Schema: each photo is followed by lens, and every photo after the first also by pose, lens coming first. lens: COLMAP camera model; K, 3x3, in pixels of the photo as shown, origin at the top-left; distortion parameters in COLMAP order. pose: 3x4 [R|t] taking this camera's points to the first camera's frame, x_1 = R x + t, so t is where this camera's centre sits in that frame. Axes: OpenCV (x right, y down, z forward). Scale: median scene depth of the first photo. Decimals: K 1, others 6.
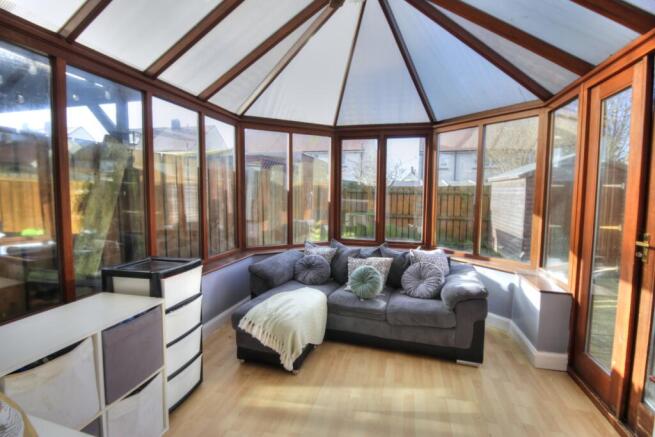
lens RADIAL K [[304.4, 0, 331.2], [0, 304.4, 216.8], [0, 0, 1]] dist [0.002447, -0.011692]
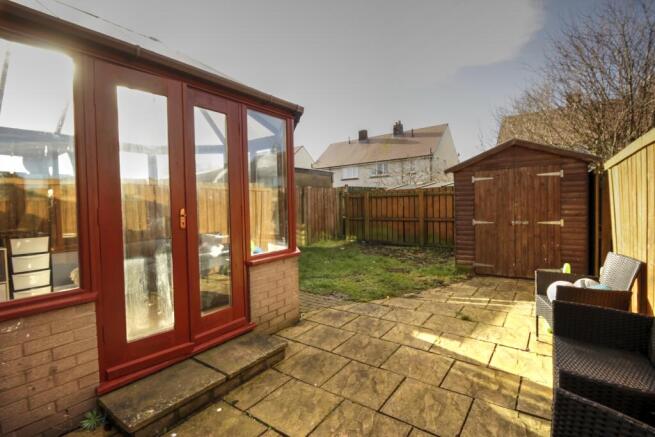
lens RADIAL K [[304.4, 0, 331.2], [0, 304.4, 216.8], [0, 0, 1]] dist [0.002447, -0.011692]
pose [[0.931844, -0.023927, -0.362069, 0.549835], [0.010672, 0.999199, -0.038566, 0.037866], [0.362702, 0.032073, 0.931353, -0.021981]]
